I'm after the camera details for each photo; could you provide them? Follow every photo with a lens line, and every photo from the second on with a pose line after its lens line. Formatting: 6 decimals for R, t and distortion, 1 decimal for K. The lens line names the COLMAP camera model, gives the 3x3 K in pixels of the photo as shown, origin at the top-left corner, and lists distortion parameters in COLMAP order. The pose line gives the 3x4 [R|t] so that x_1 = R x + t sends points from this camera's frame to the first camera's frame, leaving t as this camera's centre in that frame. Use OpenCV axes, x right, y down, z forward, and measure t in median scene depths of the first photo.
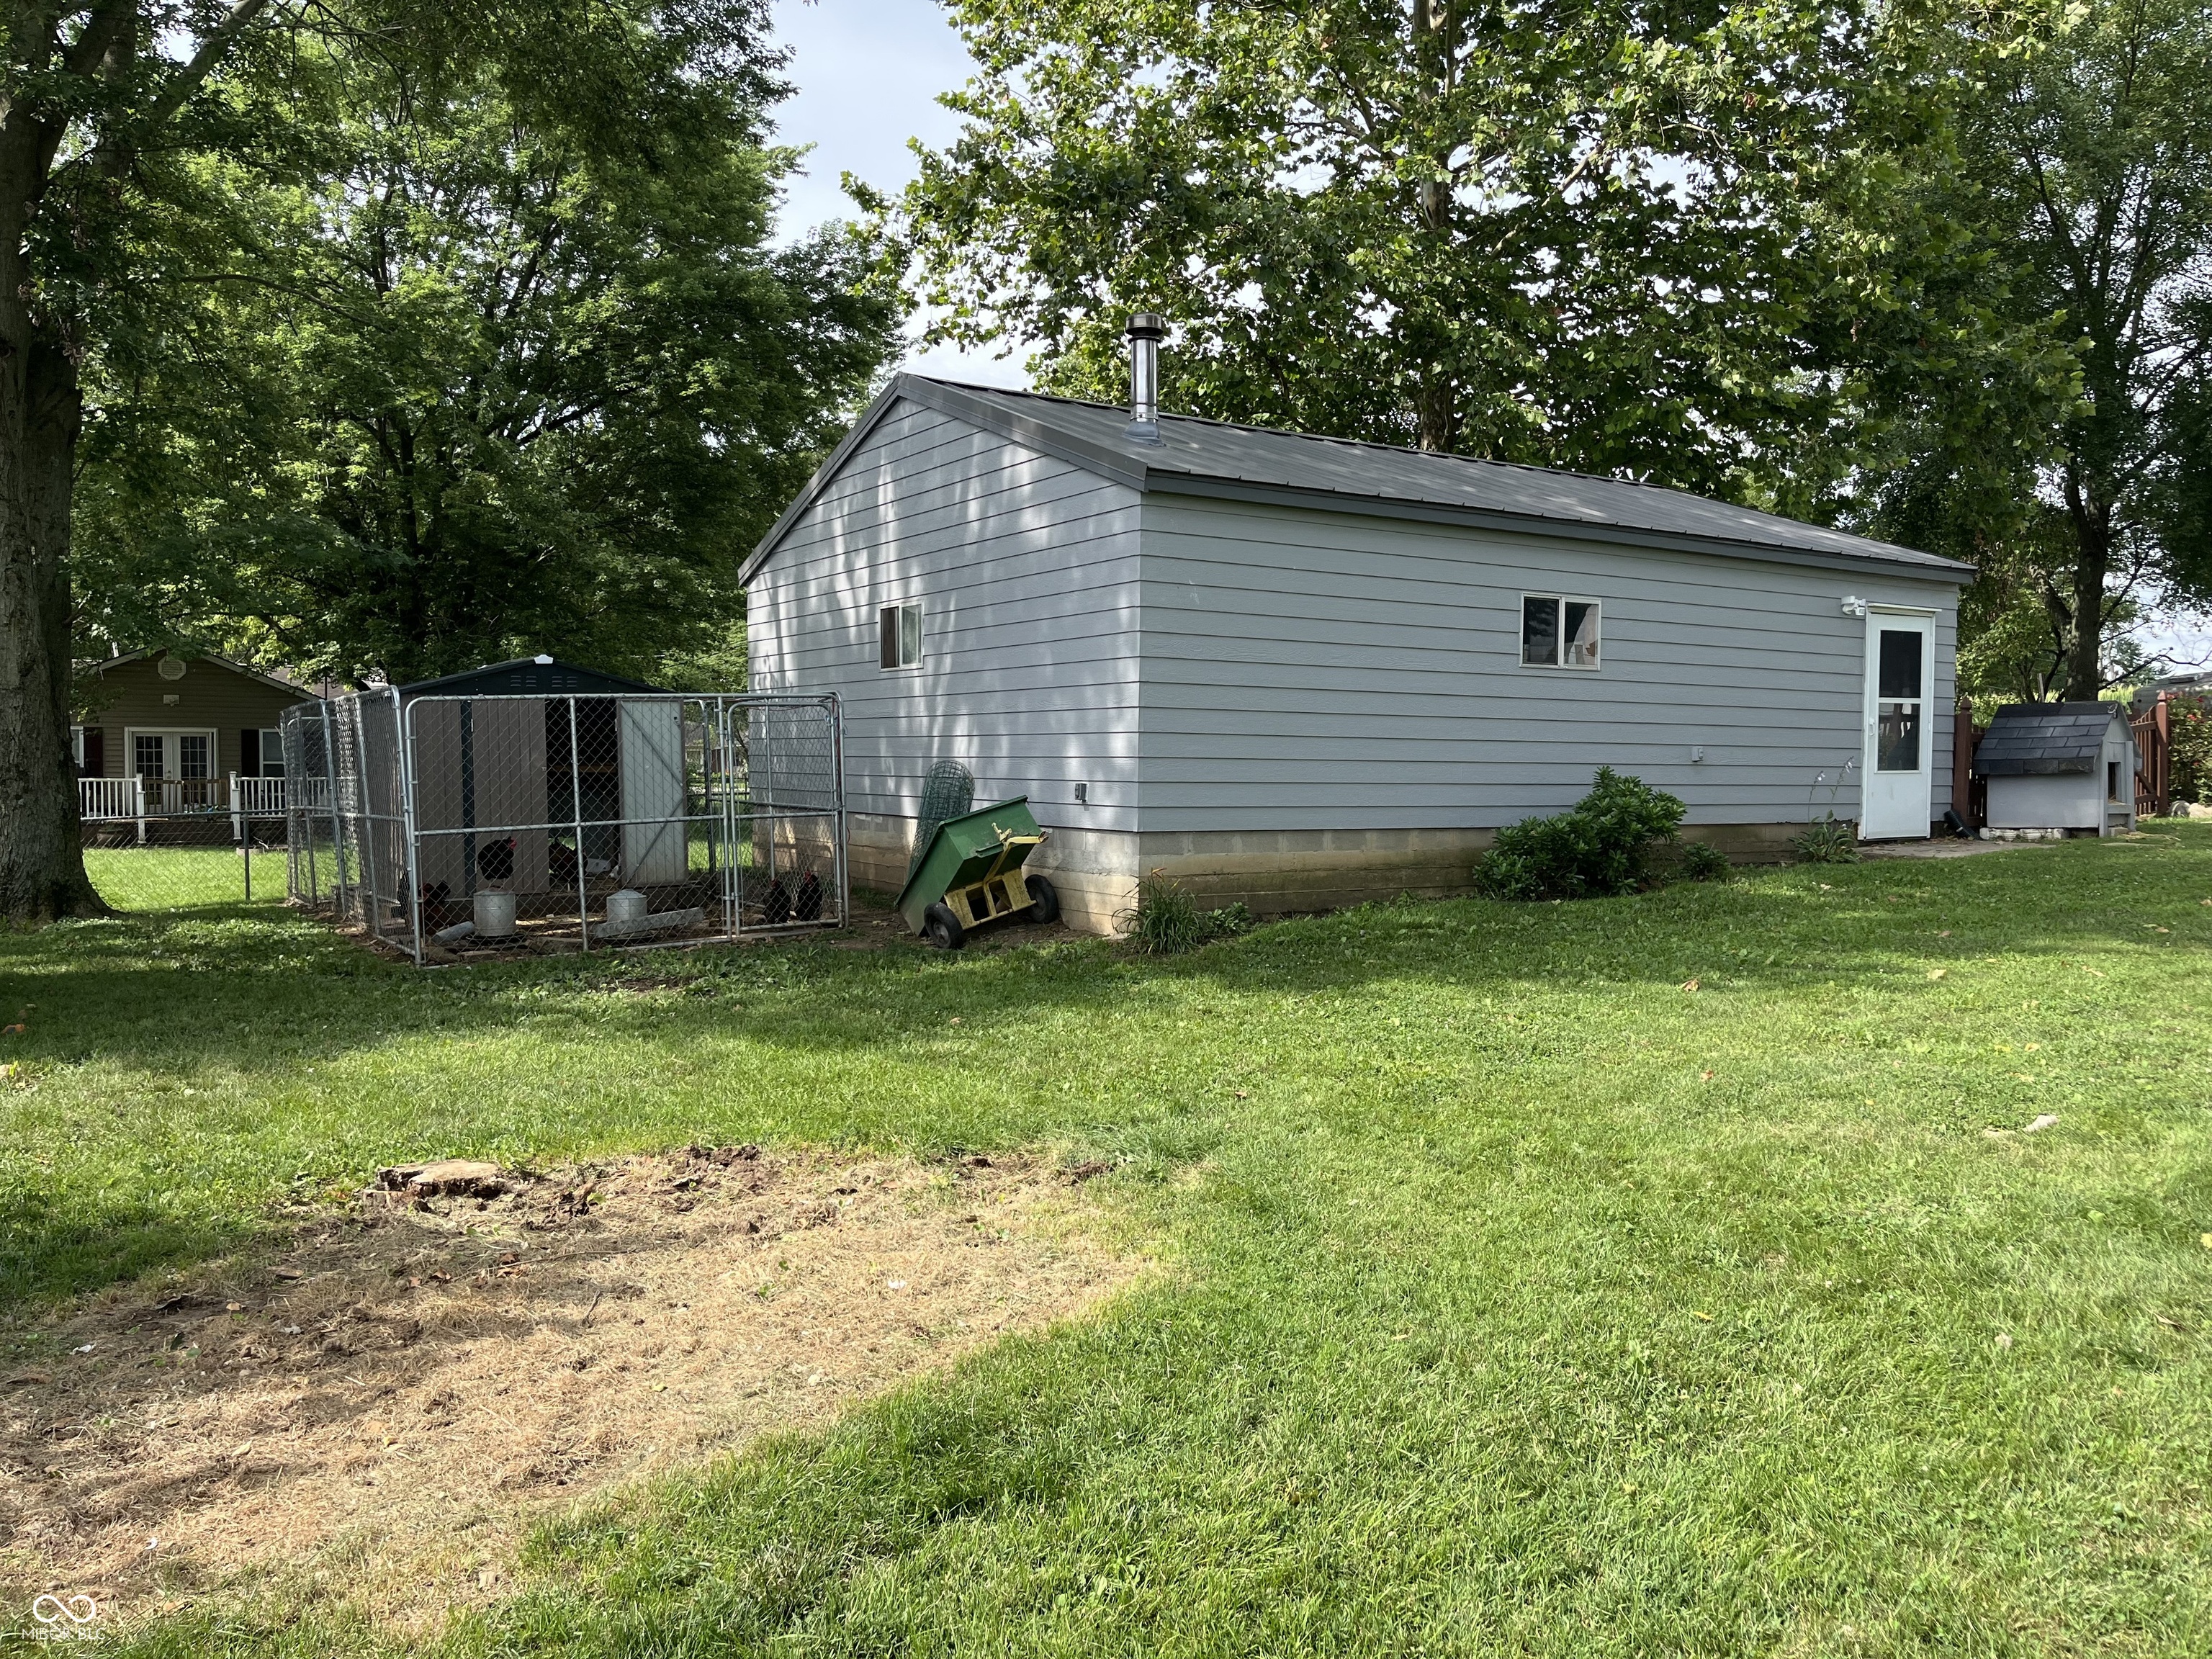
lens RADIAL K [[1674.9, 0, 1106.0], [0, 1674.9, 829.5], [0, 0, 1]] dist [0.028678, 0.000240]
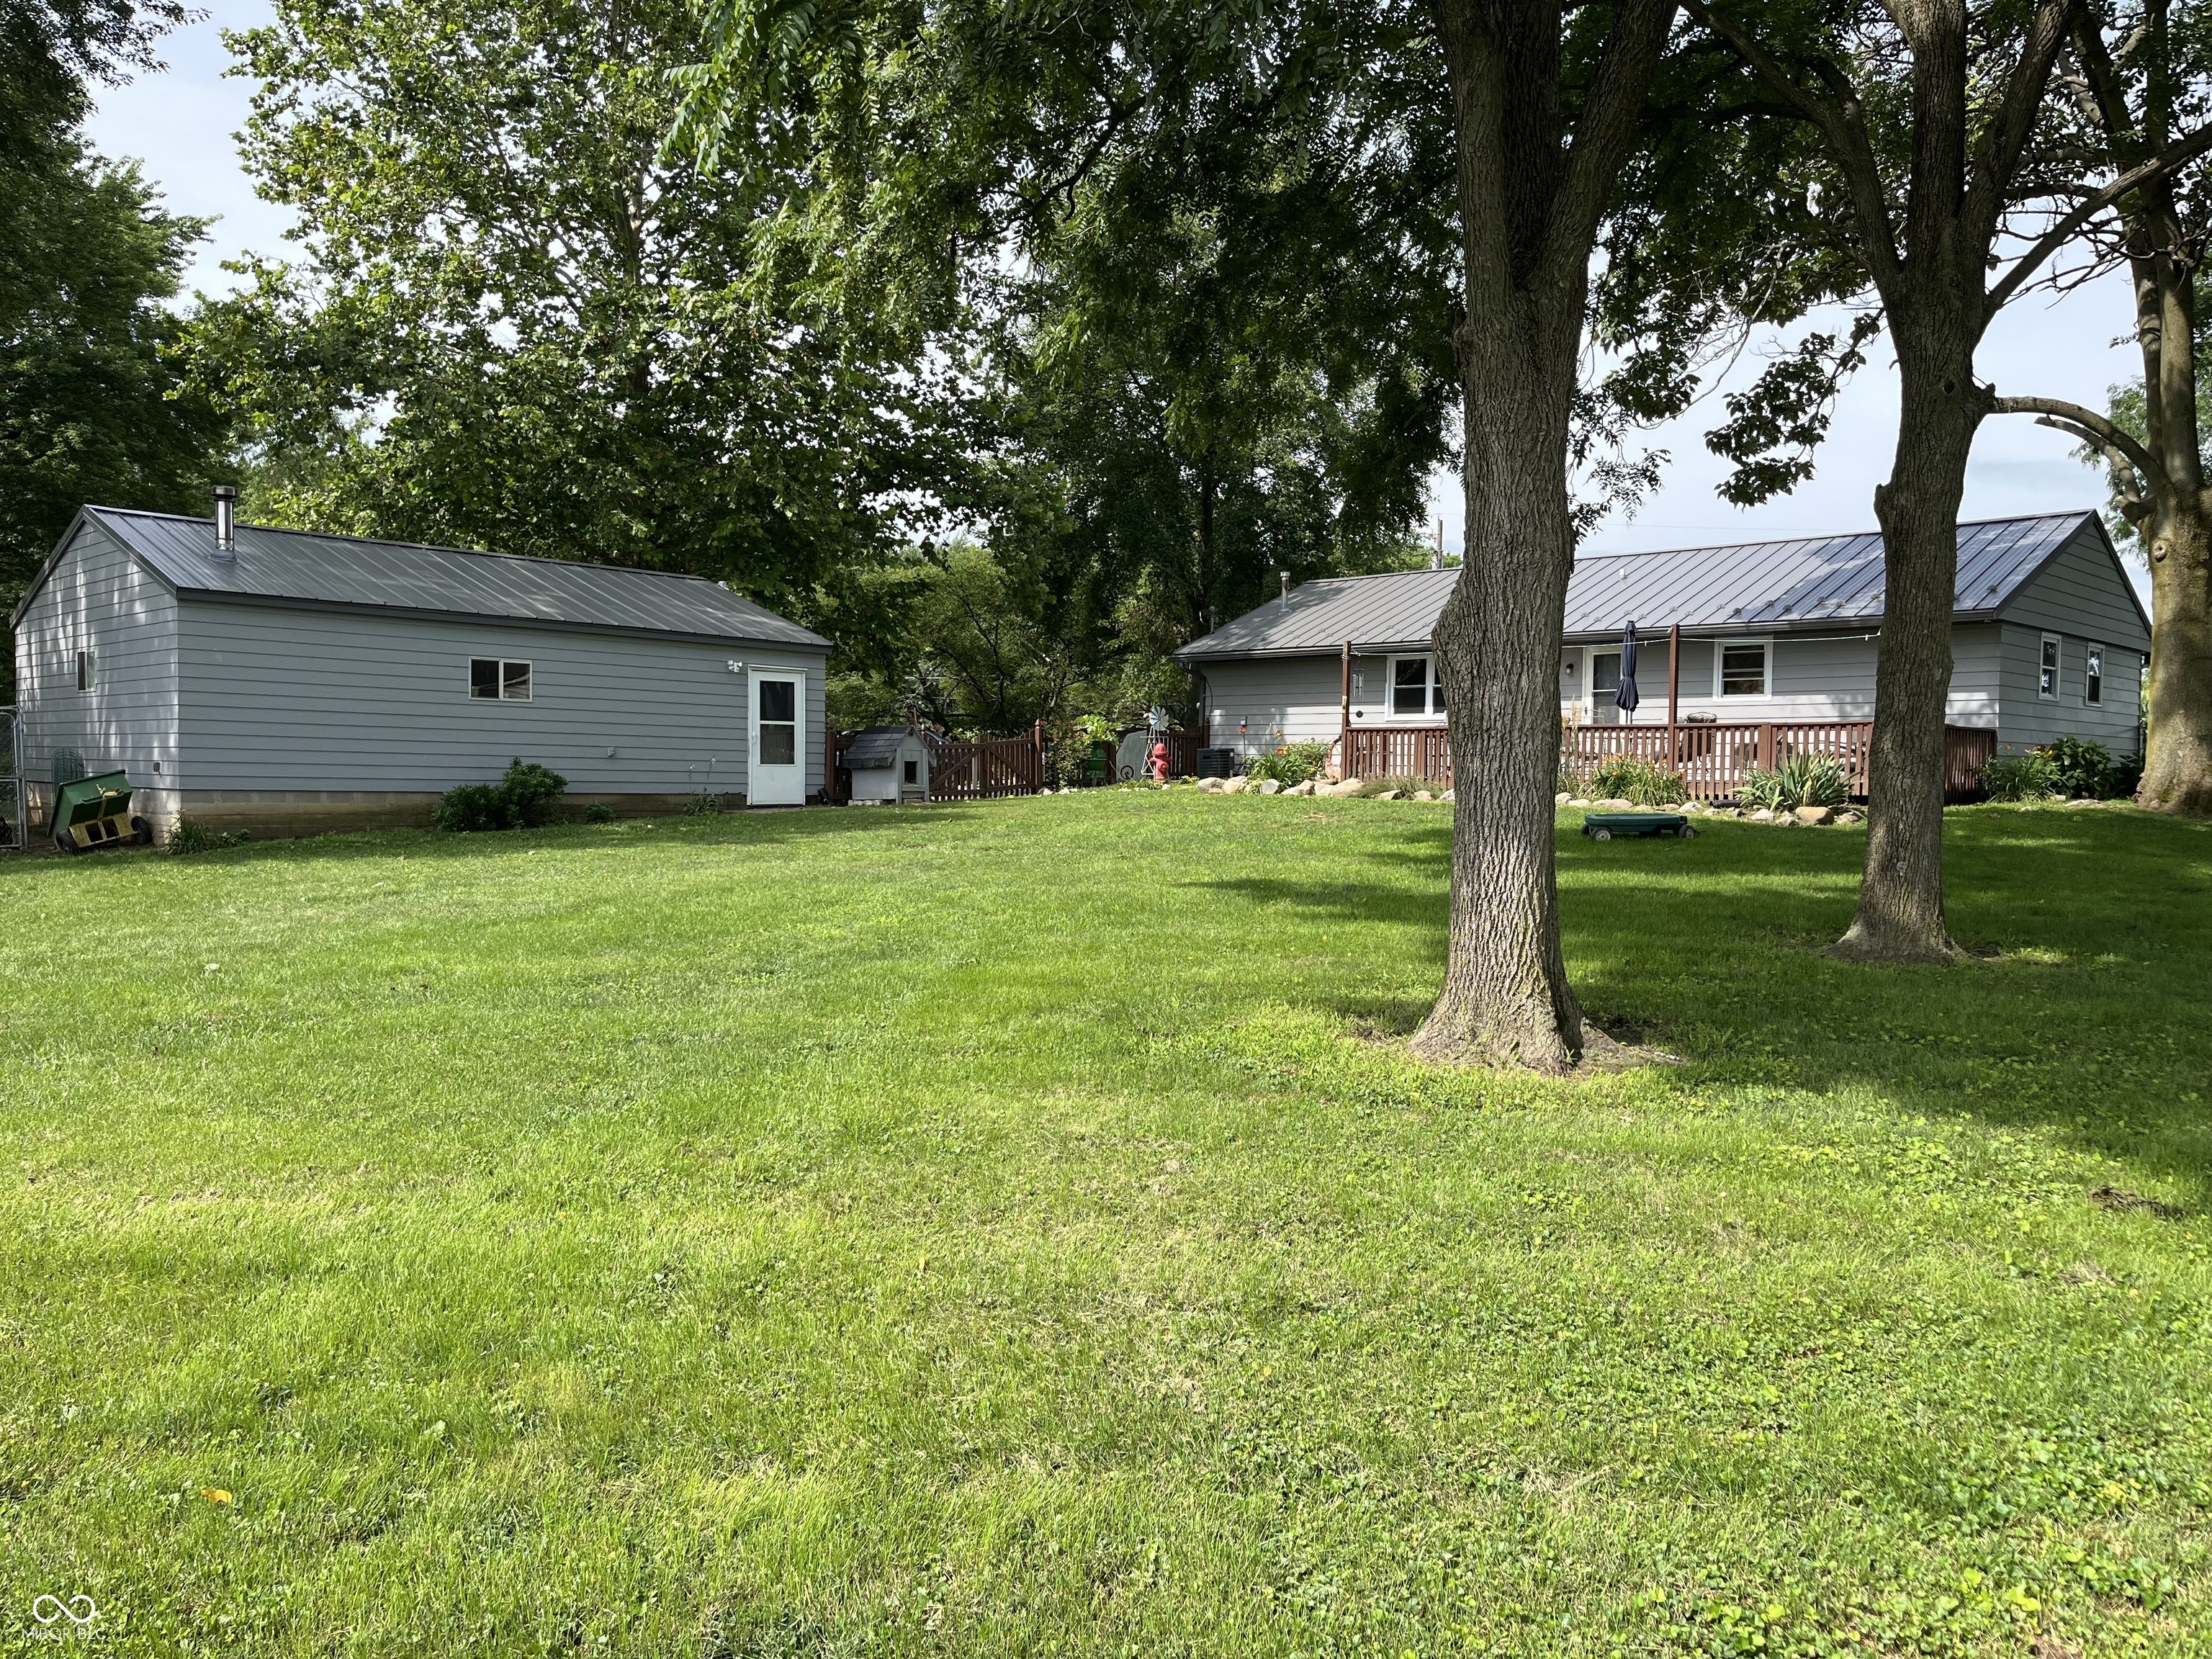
lens RADIAL K [[1690.4, 0, 1106.0], [0, 1690.4, 829.5], [0, 0, 1]] dist [0.161994, -0.249433]
pose [[0.975787, 0.000750, 0.218724, 0.436776], [0.000523, 0.999983, -0.005764, 0.041756], [-0.218724, 0.005739, 0.975770, -0.765159]]
